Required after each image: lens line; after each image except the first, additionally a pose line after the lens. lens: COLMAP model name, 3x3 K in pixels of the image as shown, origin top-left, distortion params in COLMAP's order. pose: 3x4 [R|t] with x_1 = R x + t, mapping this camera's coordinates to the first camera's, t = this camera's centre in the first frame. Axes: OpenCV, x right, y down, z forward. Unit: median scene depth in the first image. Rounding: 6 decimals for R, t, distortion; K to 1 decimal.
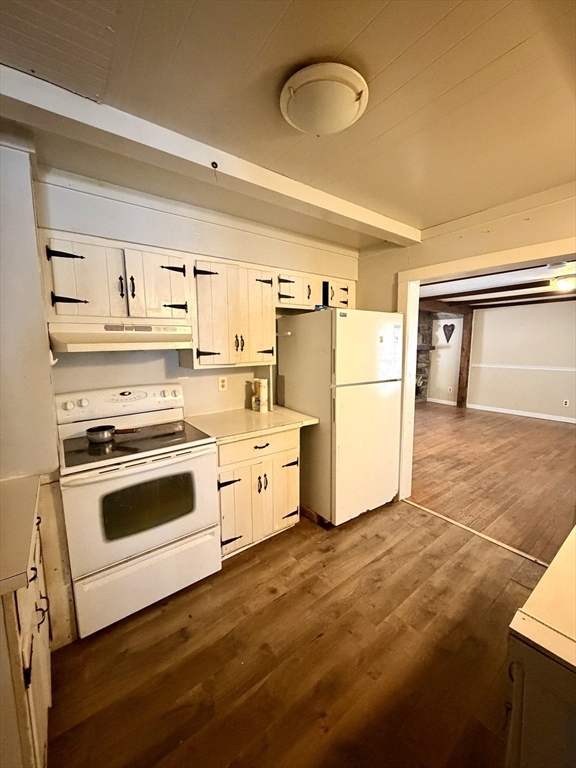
lens RADIAL K [[308.3, 0, 289.7], [0, 308.3, 382.8], [0, 0, 1]] dist [-0.003673, -0.000162]
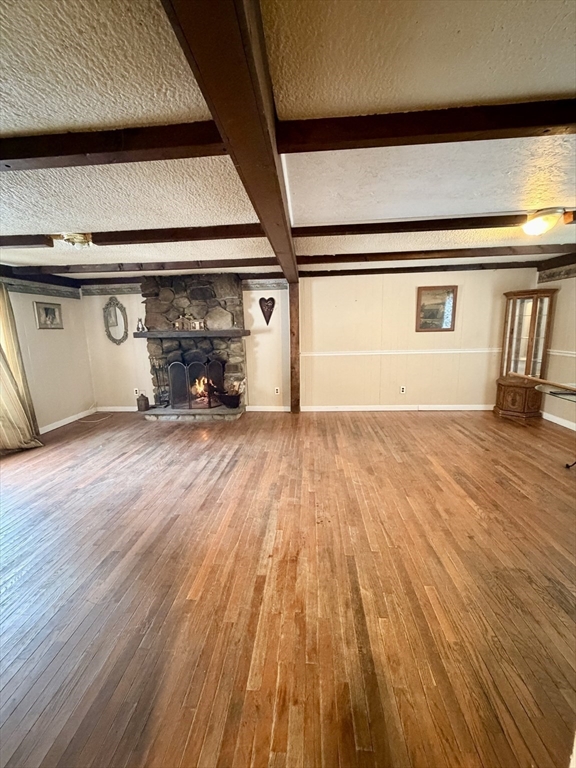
lens RADIAL K [[308.3, 0, 286.6], [0, 308.3, 379.9], [0, 0, 1]] dist [-0.003673, -0.000162]
pose [[0.667533, -0.132881, 0.732627, 0.018019], [0.113159, 0.990622, 0.076570, -0.055156], [-0.735931, 0.031790, 0.676310, 0.505228]]
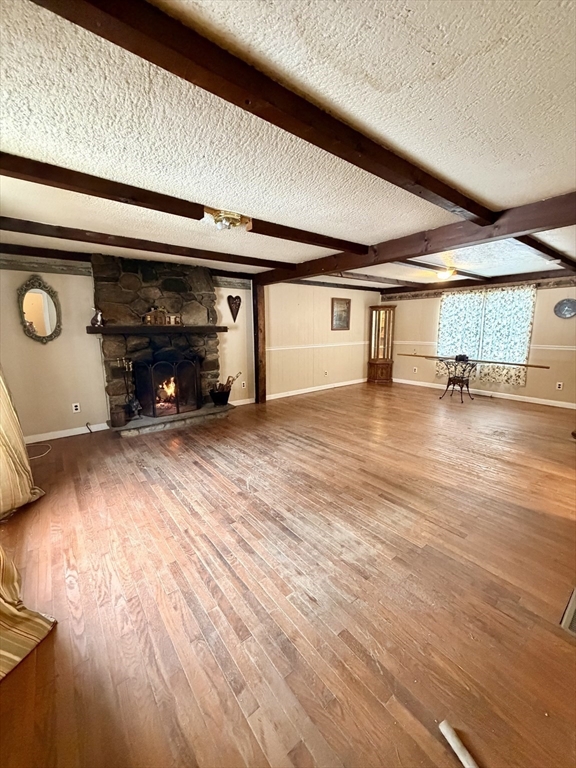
lens RADIAL K [[308.3, 0, 290.1], [0, 308.3, 381.2], [0, 0, 1]] dist [-0.003673, -0.000162]
pose [[-0.018593, -0.161668, 0.986670, -0.222653], [0.136302, 0.977218, 0.162688, -0.094036], [-0.990493, 0.137510, 0.003866, 0.891064]]
